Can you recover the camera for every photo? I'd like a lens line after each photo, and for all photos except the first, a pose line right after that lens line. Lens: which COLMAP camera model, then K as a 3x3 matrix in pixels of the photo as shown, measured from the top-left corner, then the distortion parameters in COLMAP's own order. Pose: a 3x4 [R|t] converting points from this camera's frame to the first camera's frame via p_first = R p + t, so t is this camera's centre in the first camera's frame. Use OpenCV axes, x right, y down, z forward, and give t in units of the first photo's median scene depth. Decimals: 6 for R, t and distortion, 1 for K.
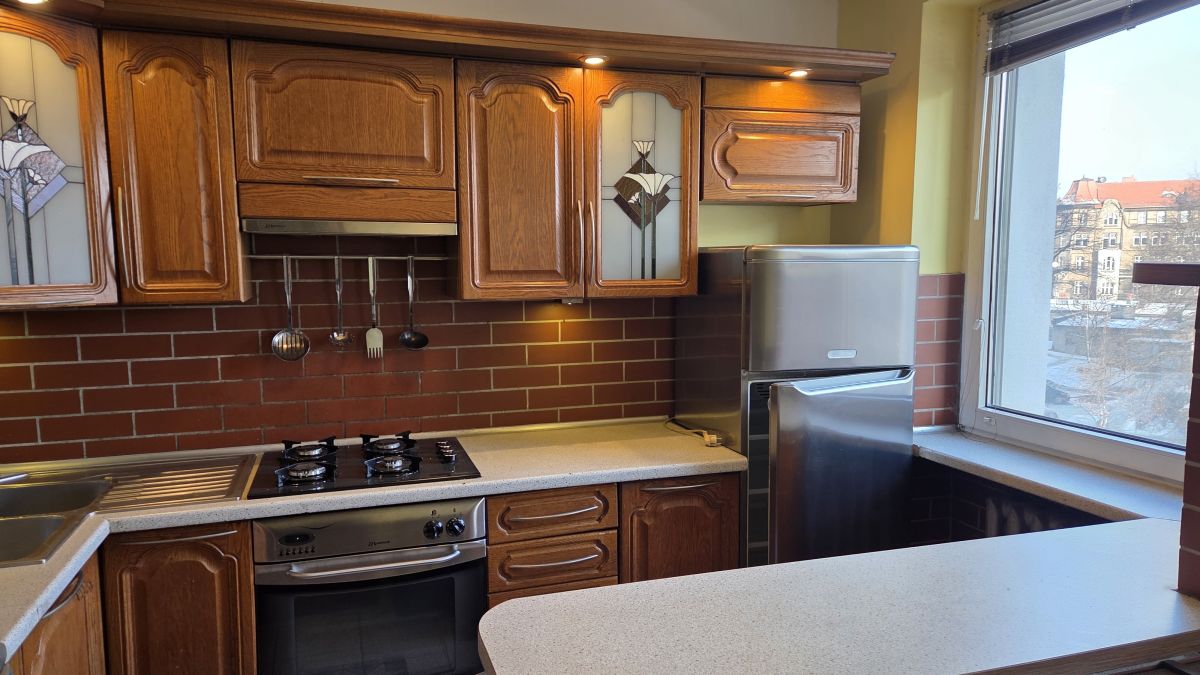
lens RADIAL K [[808.6, 0, 600.0], [0, 808.6, 337.5], [0, 0, 1]] dist [0.088791, -0.063047]
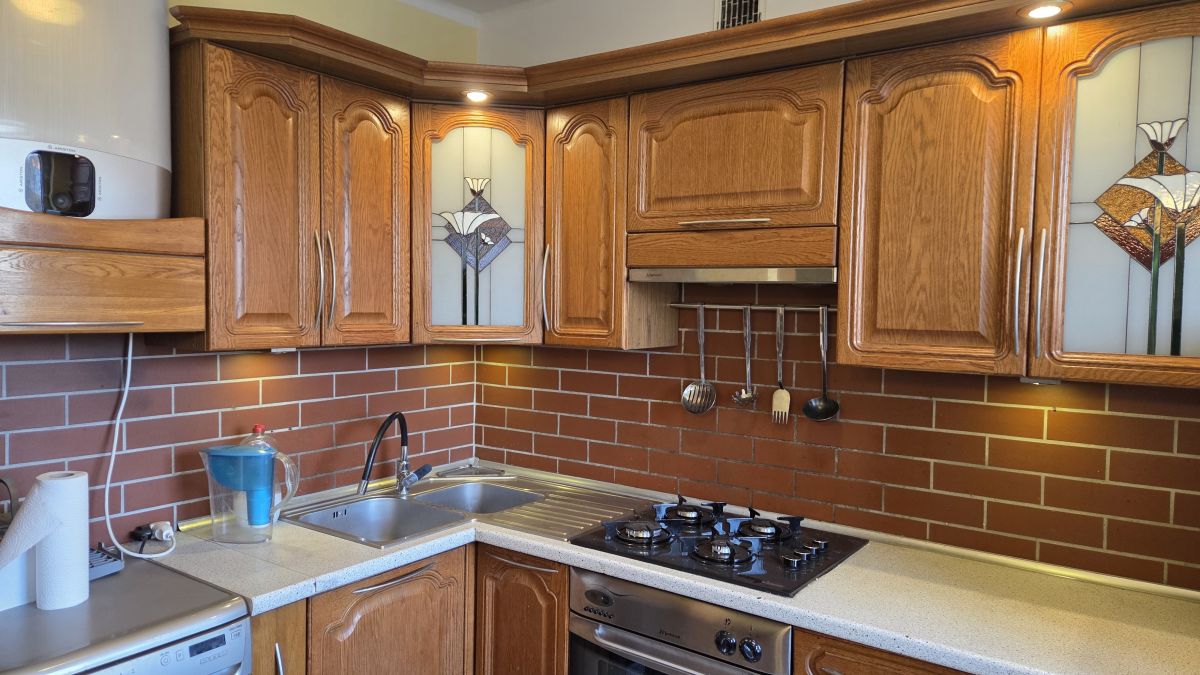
lens RADIAL K [[808.6, 0, 600.0], [0, 808.6, 337.5], [0, 0, 1]] dist [0.088791, -0.063047]
pose [[0.584055, 0.052671, -0.810004, 0.335570], [-0.097806, 0.995189, -0.005811, -0.046008], [0.805800, 0.082617, 0.586396, 0.359405]]
